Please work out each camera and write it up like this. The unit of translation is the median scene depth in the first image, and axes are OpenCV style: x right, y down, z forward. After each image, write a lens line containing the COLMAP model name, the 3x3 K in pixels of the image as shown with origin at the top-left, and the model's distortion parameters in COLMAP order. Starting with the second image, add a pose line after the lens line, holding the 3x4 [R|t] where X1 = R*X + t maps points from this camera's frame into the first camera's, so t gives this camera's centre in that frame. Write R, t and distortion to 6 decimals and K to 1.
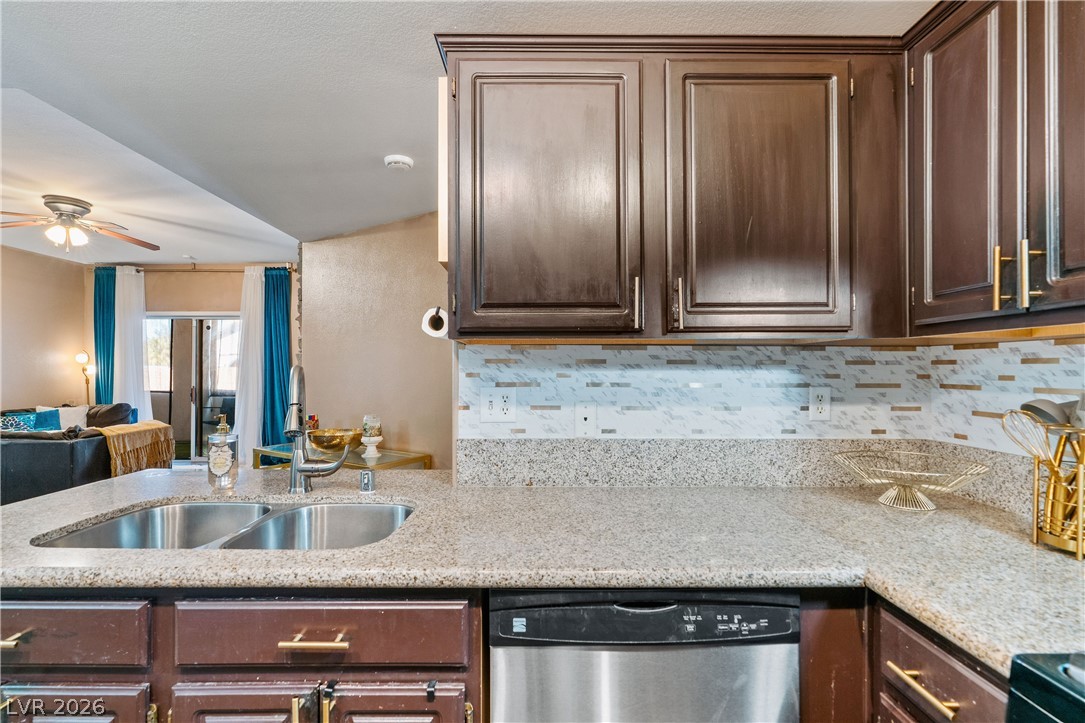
lens RADIAL K [[485.7, 0, 543.1], [0, 485.7, 368.1], [0, 0, 1]] dist [-0.006976, 0.000515]
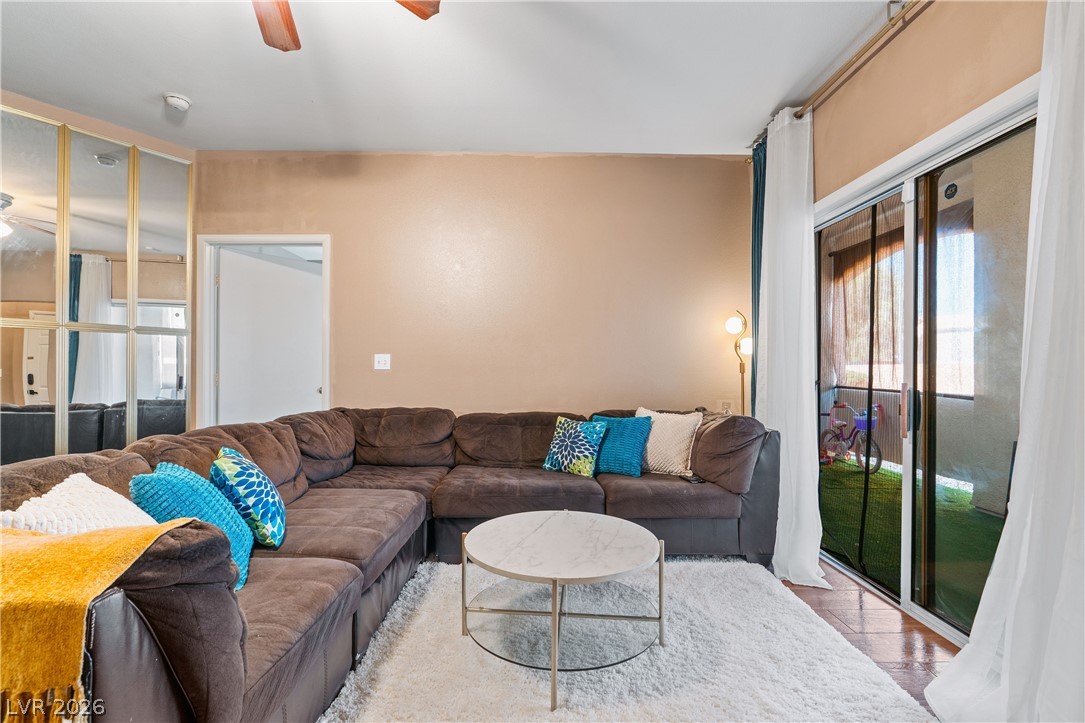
lens RADIAL K [[485.7, 0, 543.1], [0, 485.7, 368.1], [0, 0, 1]] dist [-0.006976, 0.000515]
pose [[0.007578, -0.000655, -0.999971, -1.644920], [-0.001515, 0.999999, -0.000666, 0.112724], [0.999970, 0.001520, 0.007577, 3.119657]]
